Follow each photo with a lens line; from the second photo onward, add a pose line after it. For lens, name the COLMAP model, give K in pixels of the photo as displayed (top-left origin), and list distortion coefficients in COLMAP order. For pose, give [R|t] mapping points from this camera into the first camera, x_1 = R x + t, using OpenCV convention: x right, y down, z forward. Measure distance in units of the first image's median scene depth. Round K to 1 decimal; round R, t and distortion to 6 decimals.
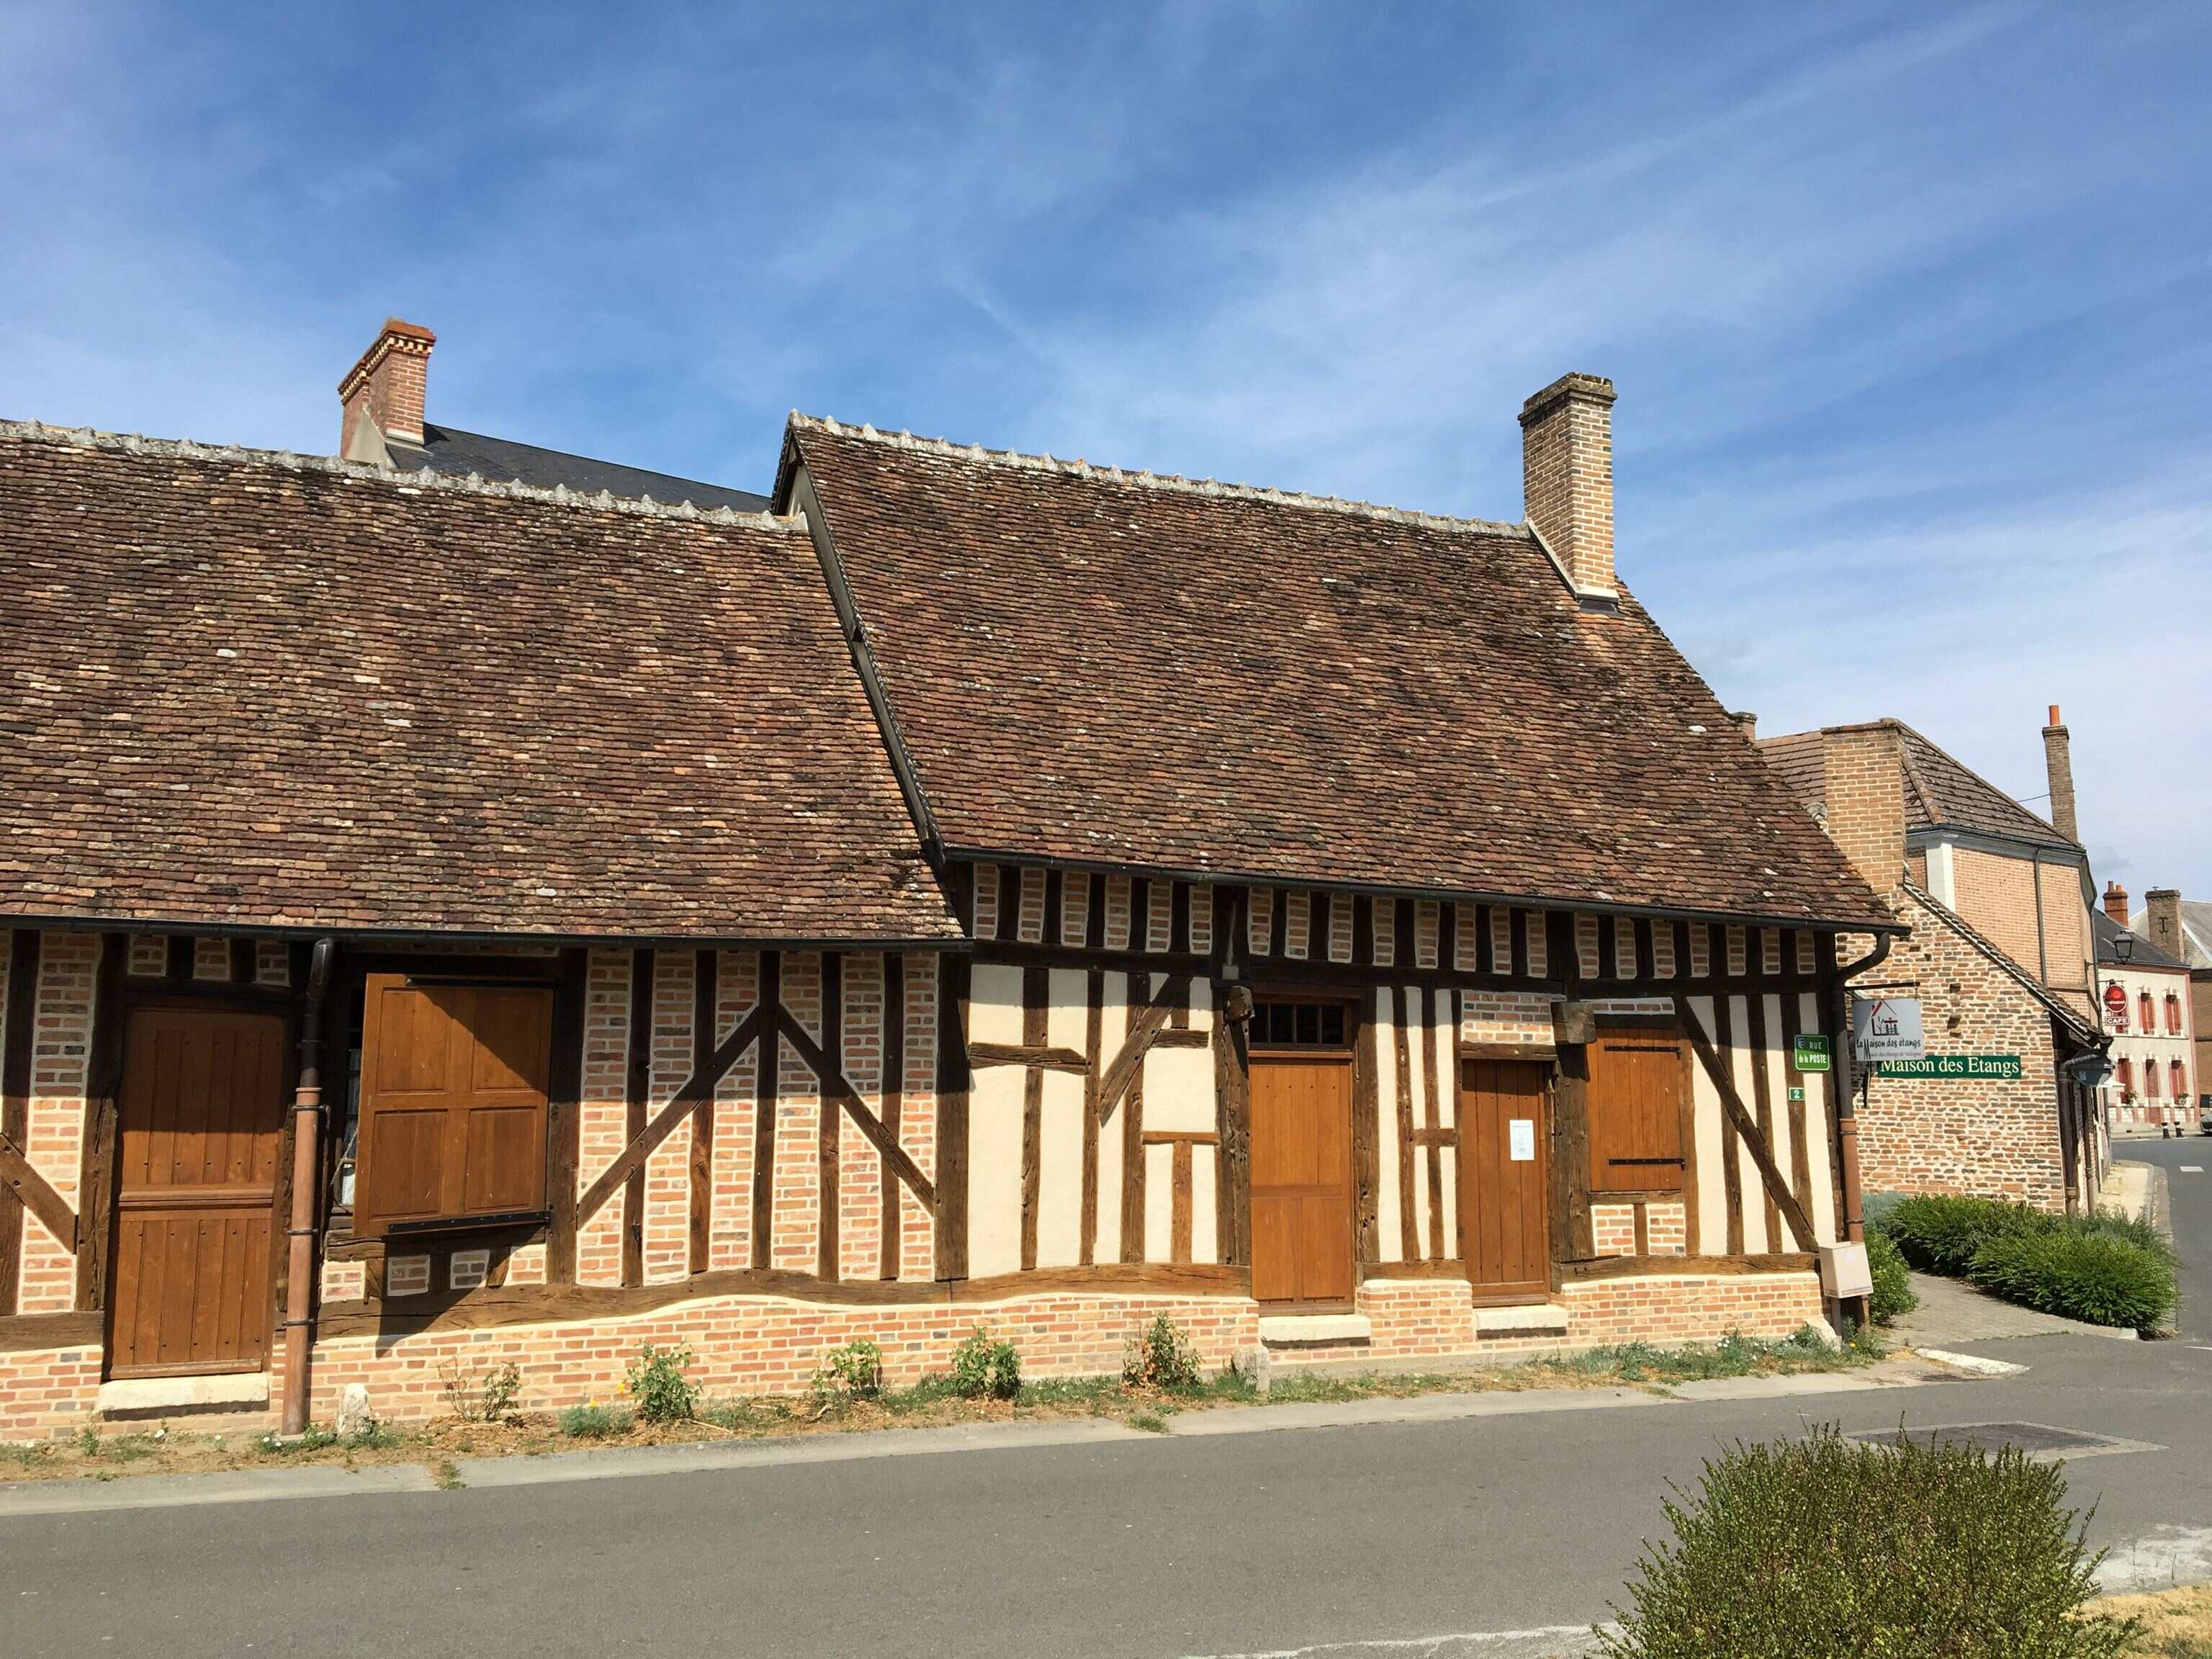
lens RADIAL K [[1822.2, 0, 1104.7], [0, 1822.2, 826.5], [0, 0, 1]] dist [0.011632, -0.015051]
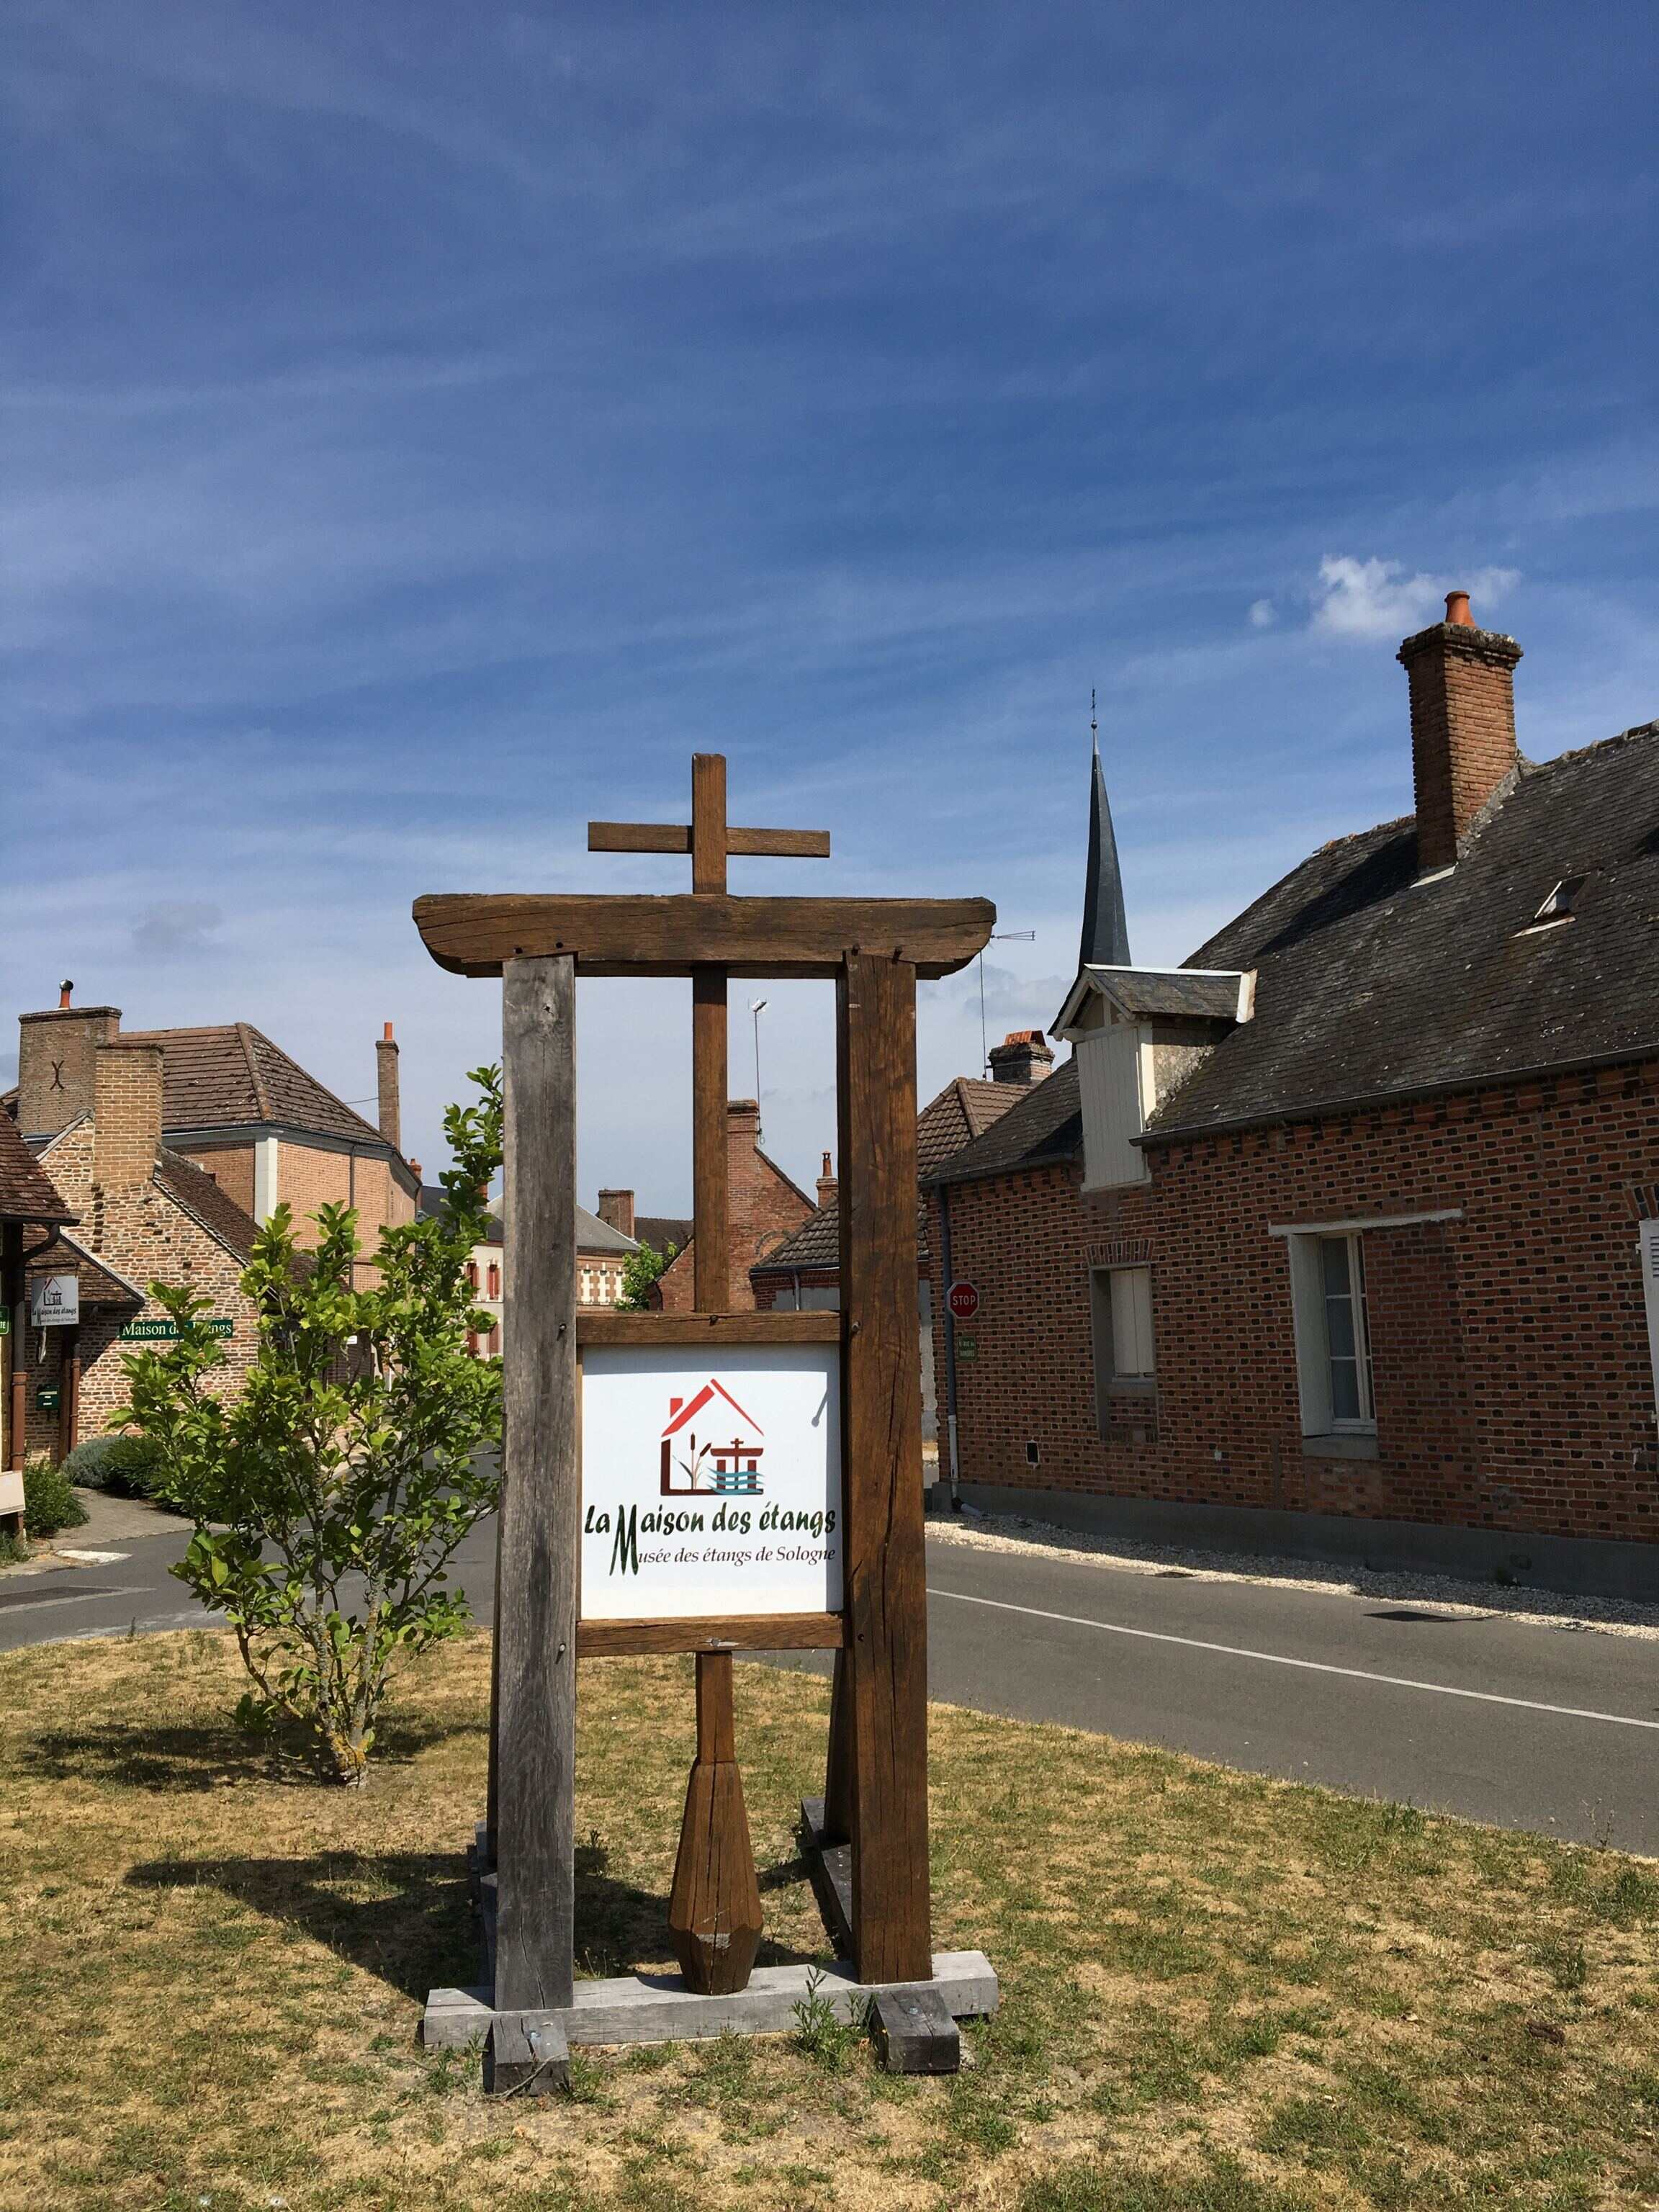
lens RADIAL K [[1822.2, 0, 834.3], [0, 1822.2, 1103.4], [0, 0, 1]] dist [0.011632, -0.015051]
pose [[0.786337, 0.058697, 0.615003, 0.074052], [-0.061793, 0.997957, -0.016239, -0.042048], [-0.614700, -0.025233, 0.788357, -0.360710]]
